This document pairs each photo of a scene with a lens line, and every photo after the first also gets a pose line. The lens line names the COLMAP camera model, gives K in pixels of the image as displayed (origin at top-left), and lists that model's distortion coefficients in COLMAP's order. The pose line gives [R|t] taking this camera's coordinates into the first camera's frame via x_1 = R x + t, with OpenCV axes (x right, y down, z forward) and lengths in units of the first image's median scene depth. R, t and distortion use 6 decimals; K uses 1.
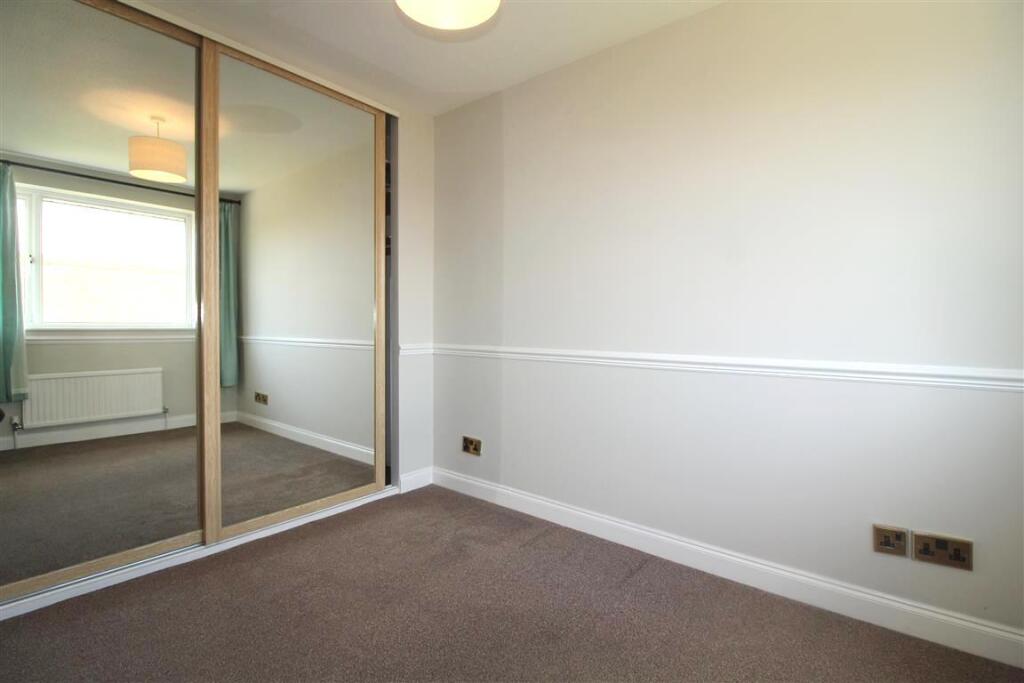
lens RADIAL K [[468.1, 0, 512.0], [0, 468.1, 341.5], [0, 0, 1]] dist [0.000621, -0.000506]
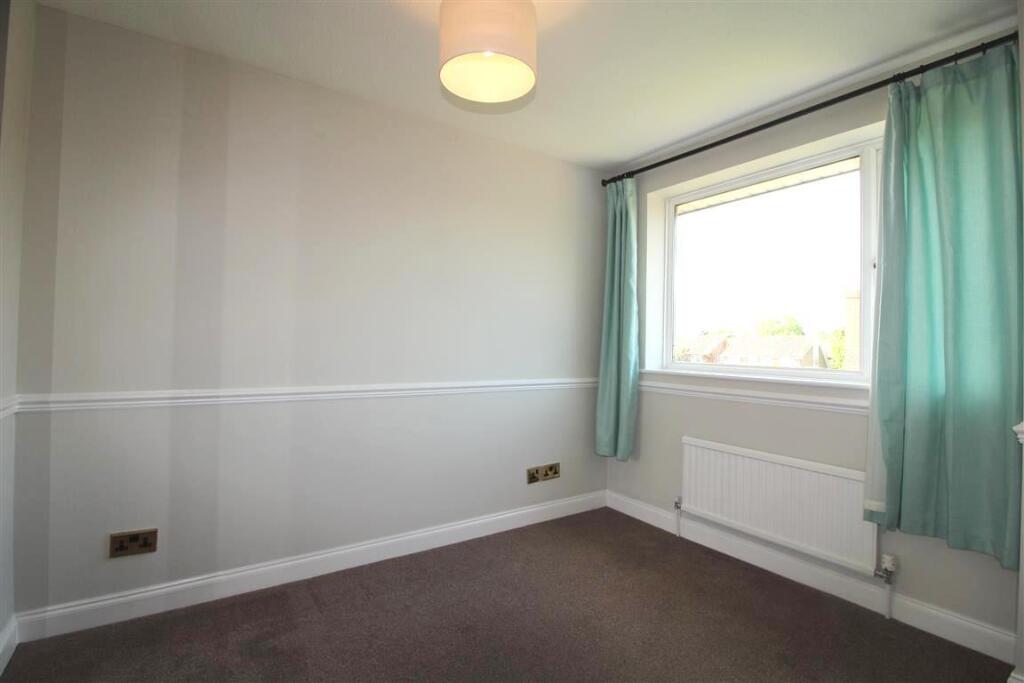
lens RADIAL K [[468.1, 0, 512.0], [0, 468.1, 341.5], [0, 0, 1]] dist [0.000621, -0.000506]
pose [[0.307892, 0.002568, 0.951418, -0.683283], [0.008834, 0.999946, -0.005557, -0.067992], [-0.951380, 0.010116, 0.307853, 0.345156]]
